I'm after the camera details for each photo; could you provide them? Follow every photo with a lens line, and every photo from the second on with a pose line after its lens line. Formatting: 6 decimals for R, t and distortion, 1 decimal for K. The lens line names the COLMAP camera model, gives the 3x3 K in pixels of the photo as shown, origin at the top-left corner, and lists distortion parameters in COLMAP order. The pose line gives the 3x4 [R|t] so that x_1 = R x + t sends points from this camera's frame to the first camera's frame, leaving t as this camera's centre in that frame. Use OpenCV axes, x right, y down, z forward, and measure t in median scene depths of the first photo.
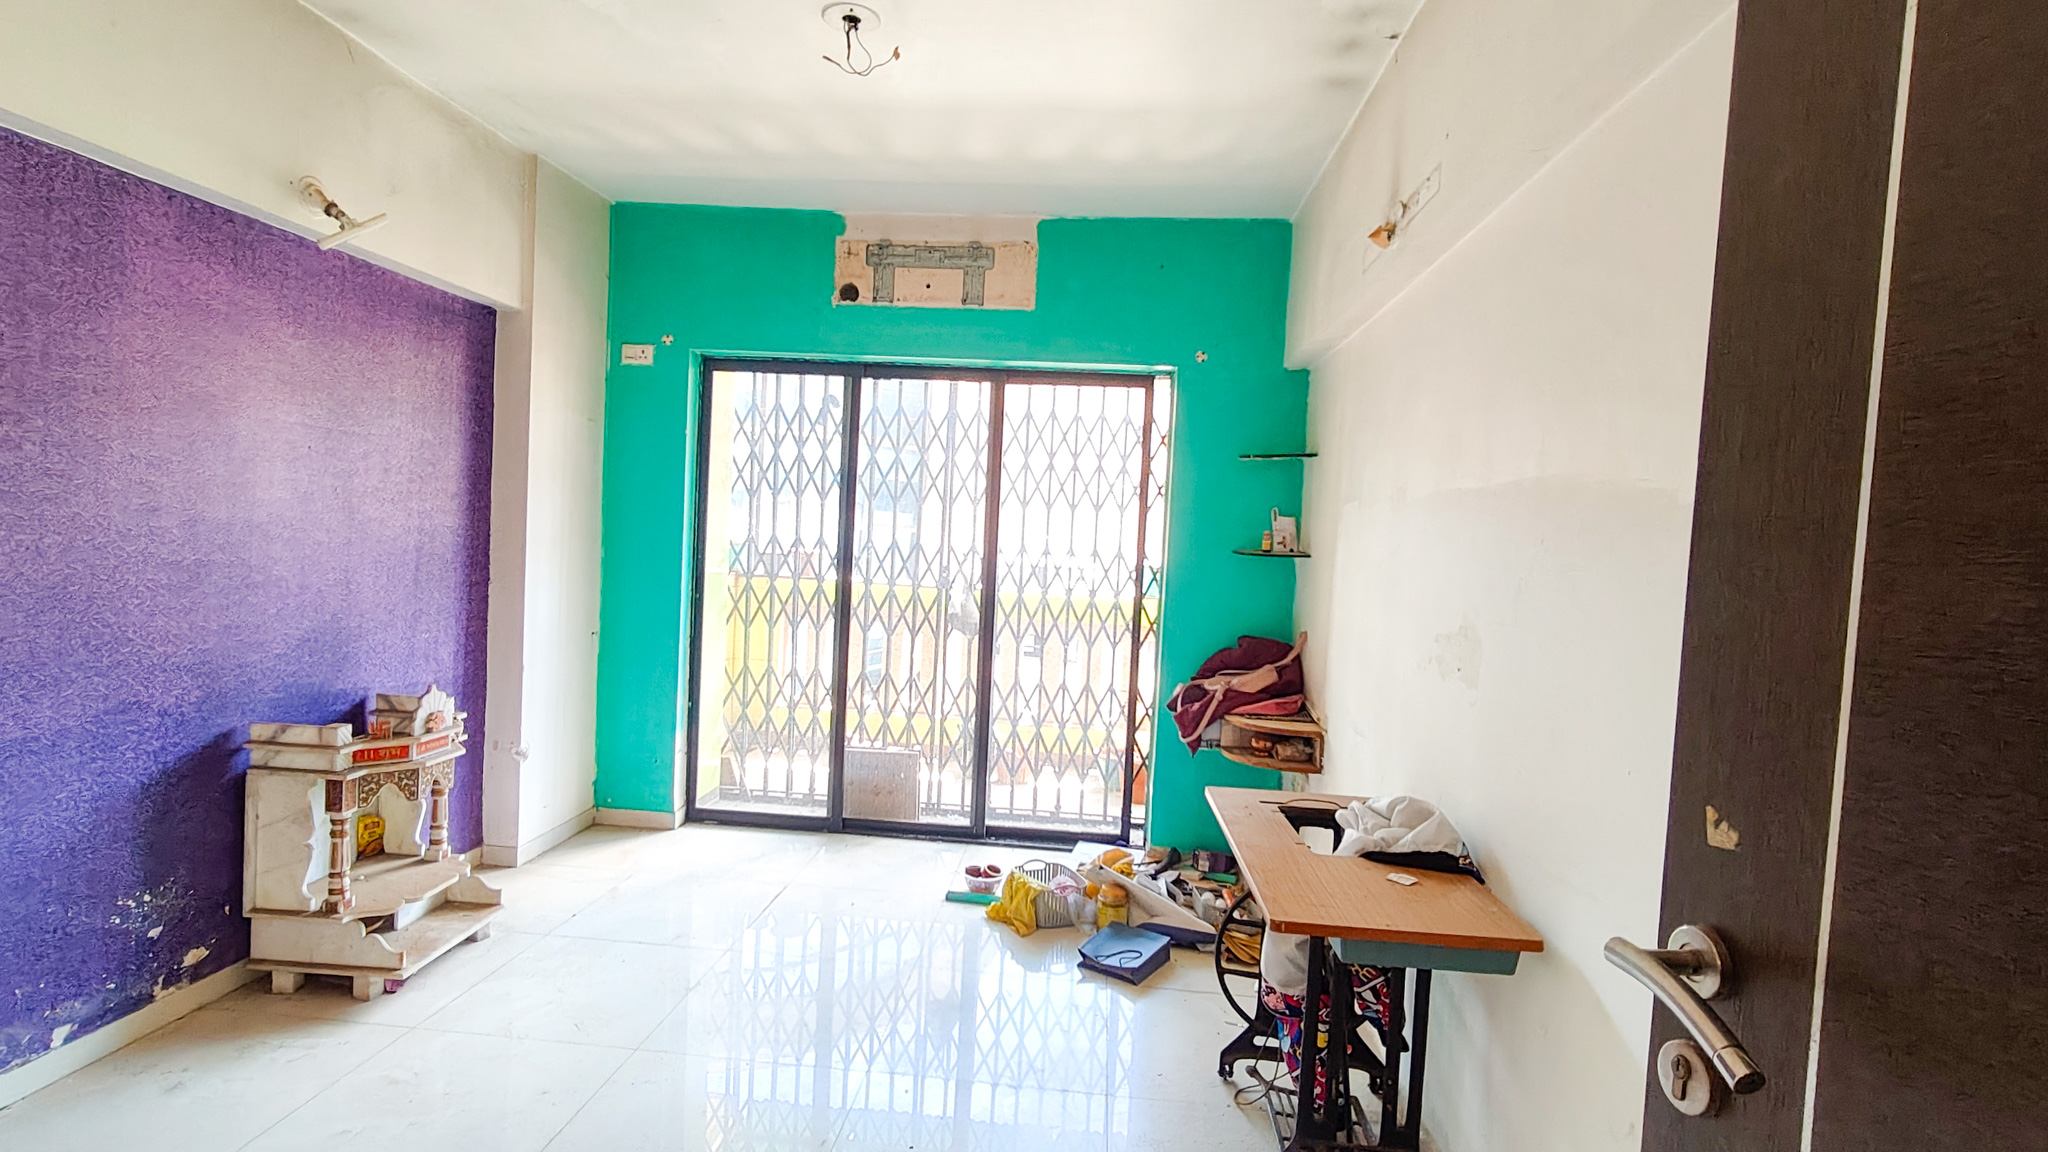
lens RADIAL K [[962.8, 0, 1024.9], [0, 962.8, 577.6], [0, 0, 1]] dist [0.012807, -0.003239]
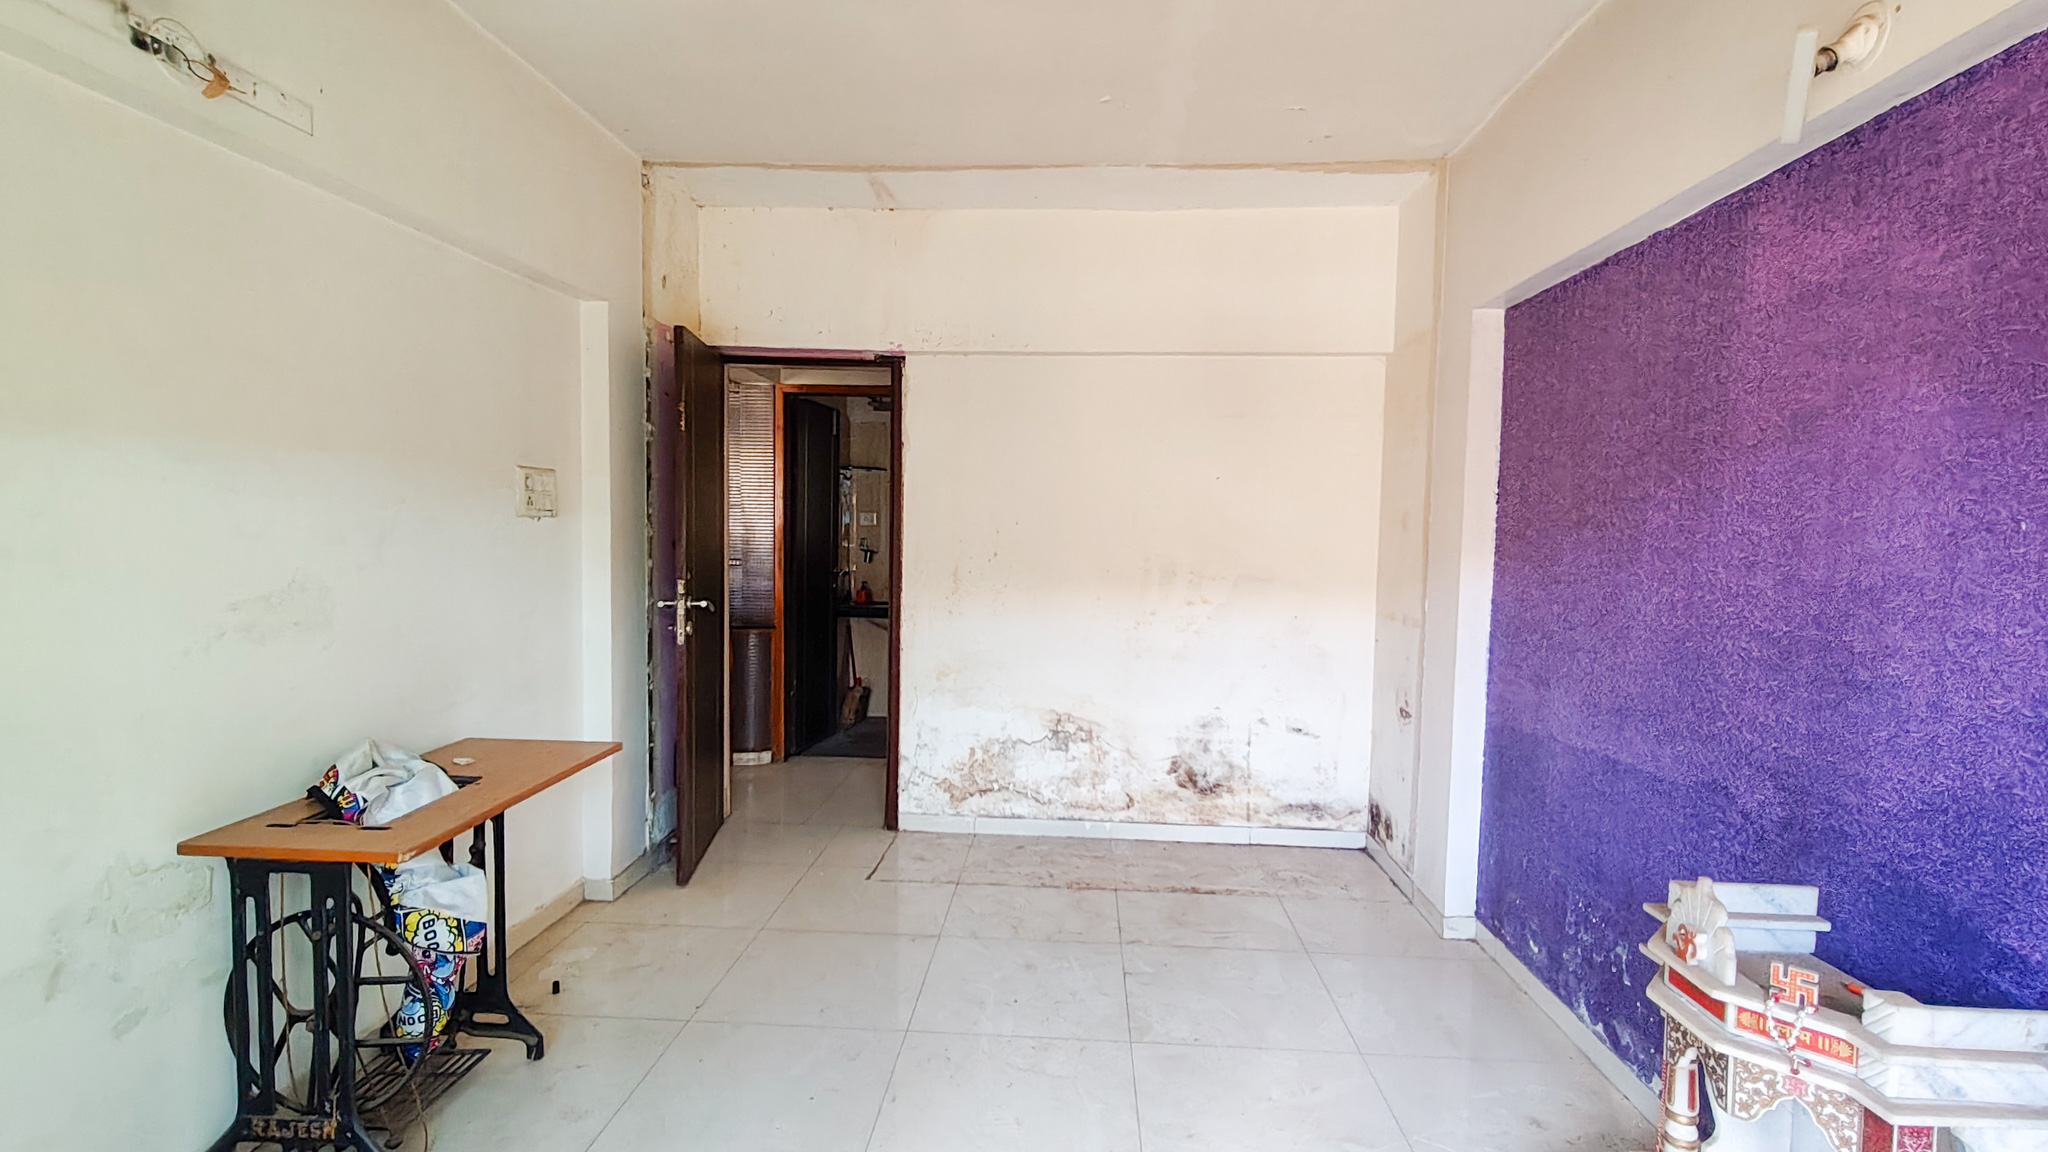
lens RADIAL K [[962.8, 0, 1022.3], [0, 962.8, 576.2], [0, 0, 1]] dist [0.012807, -0.003239]
pose [[-0.997343, -0.066979, -0.028659, -0.247091], [-0.069364, 0.993300, 0.092432, -0.092293], [0.022276, 0.094174, -0.995307, 1.775619]]
